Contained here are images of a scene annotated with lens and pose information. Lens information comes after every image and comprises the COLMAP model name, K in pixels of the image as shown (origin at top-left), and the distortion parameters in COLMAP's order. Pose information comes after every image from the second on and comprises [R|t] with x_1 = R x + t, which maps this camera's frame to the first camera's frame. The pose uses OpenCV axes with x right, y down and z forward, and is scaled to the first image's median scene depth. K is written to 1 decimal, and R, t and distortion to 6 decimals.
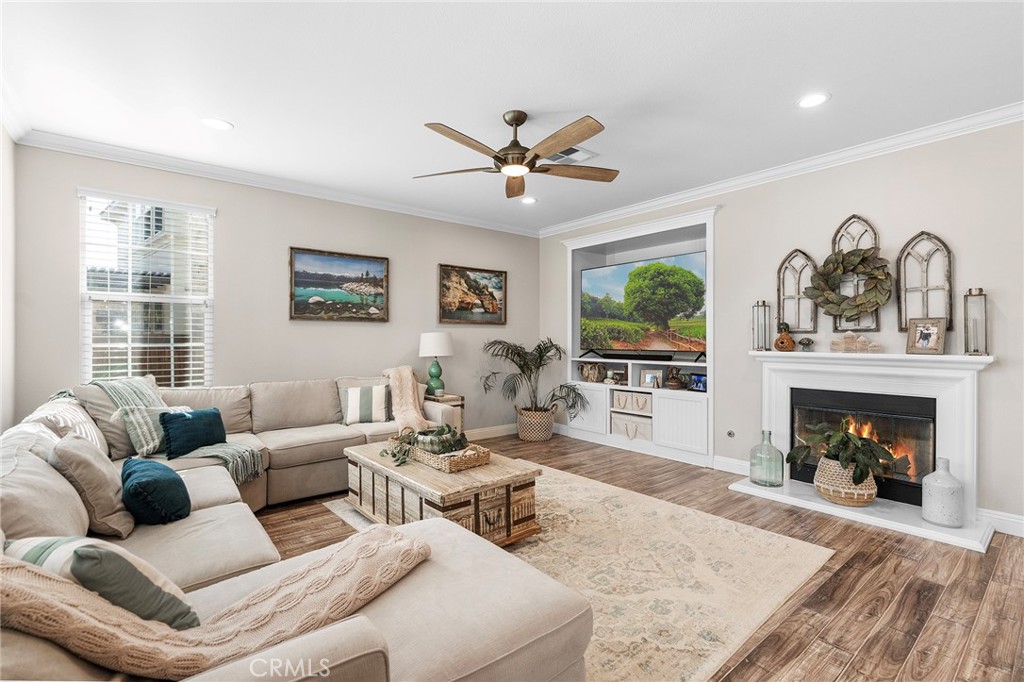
lens RADIAL K [[461.5, 0, 516.9], [0, 461.5, 337.0], [0, 0, 1]] dist [-0.008733, 0.001124]
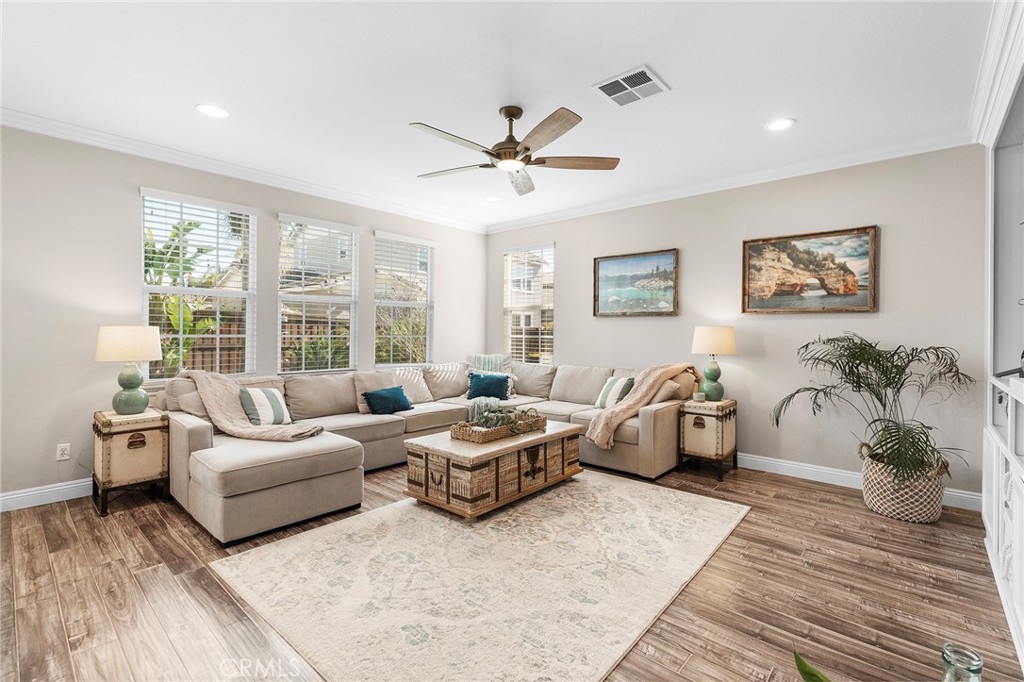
lens RADIAL K [[461.5, 0, 516.9], [0, 461.5, 337.0], [0, 0, 1]] dist [-0.008733, 0.001124]
pose [[0.161544, 0.010141, -0.986813, 0.602948], [-0.006768, 0.999935, 0.009168, 0.004377], [0.986842, 0.005197, 0.161602, 0.522608]]
